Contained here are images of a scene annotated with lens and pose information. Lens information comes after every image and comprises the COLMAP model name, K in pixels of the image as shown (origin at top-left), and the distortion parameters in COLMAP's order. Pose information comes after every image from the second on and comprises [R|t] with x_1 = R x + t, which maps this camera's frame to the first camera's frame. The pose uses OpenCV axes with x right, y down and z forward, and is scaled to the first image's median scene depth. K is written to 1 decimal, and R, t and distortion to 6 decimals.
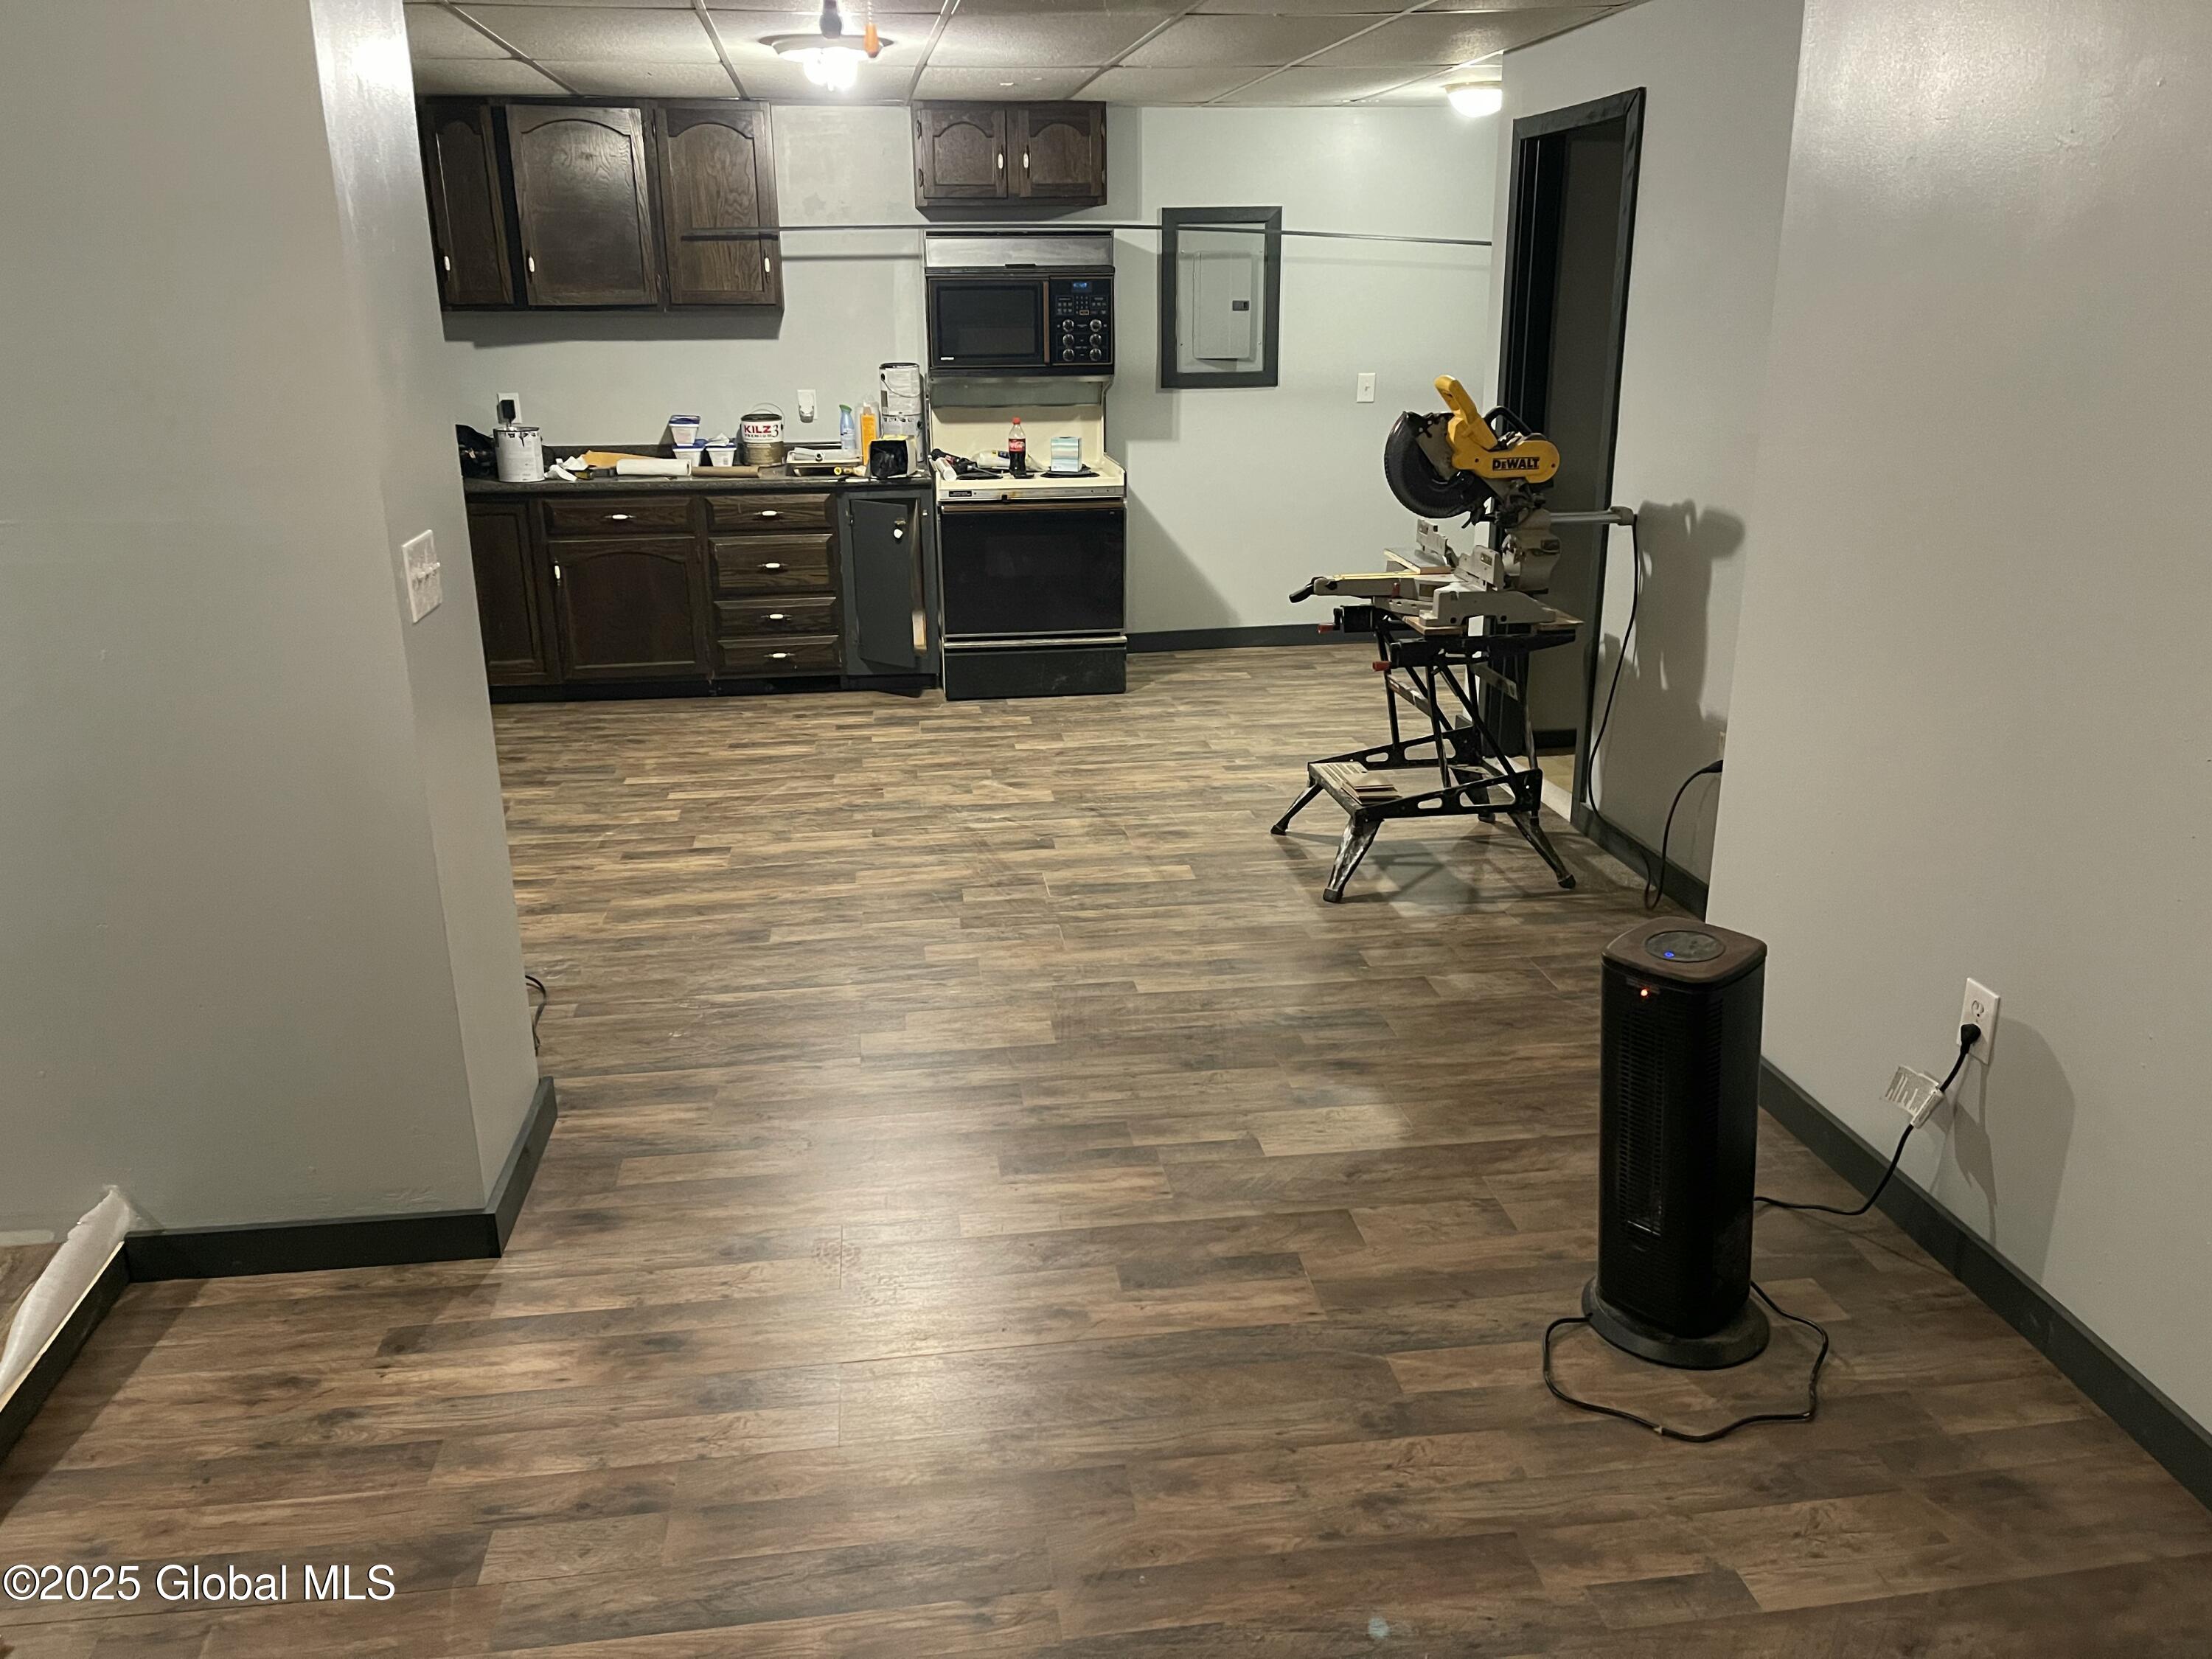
lens RADIAL K [[1661.5, 0, 1099.8], [0, 1661.5, 833.9], [0, 0, 1]] dist [-0.003900, 0.005056]
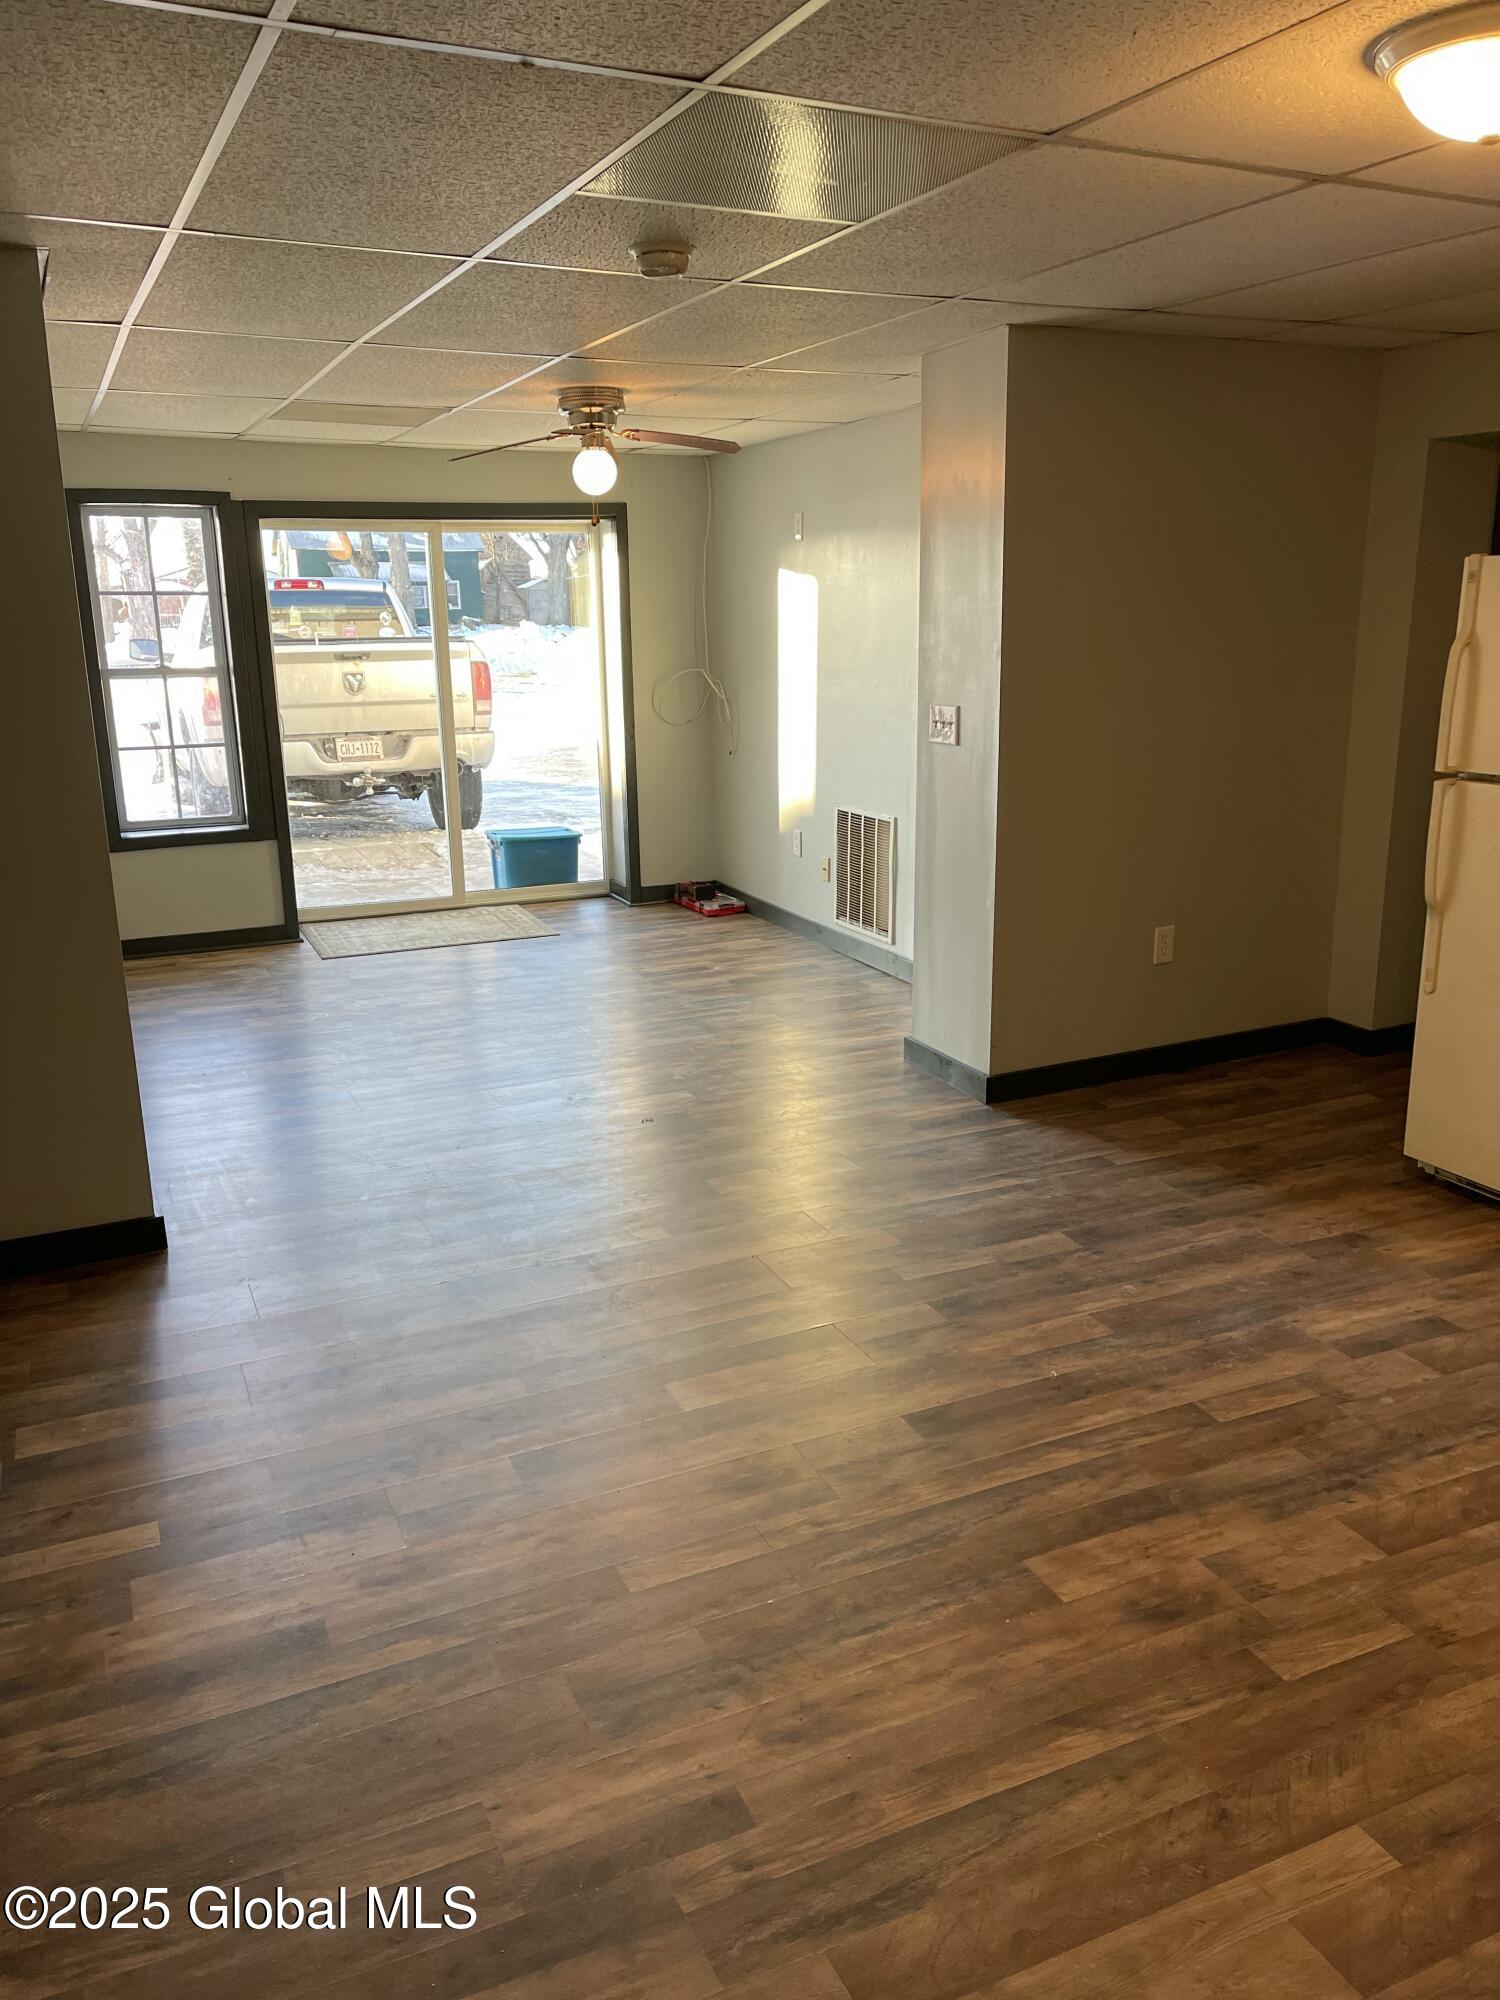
lens RADIAL K [[1502.3, 0, 751.1], [0, 1502.3, 996.6], [0, 0, 1]] dist [-0.003900, 0.005056]
pose [[-0.958837, 0.088937, -0.269670, 0.165281], [-0.069428, 0.847434, 0.526342, -0.415231], [0.275339, 0.523399, -0.806376, 1.310767]]
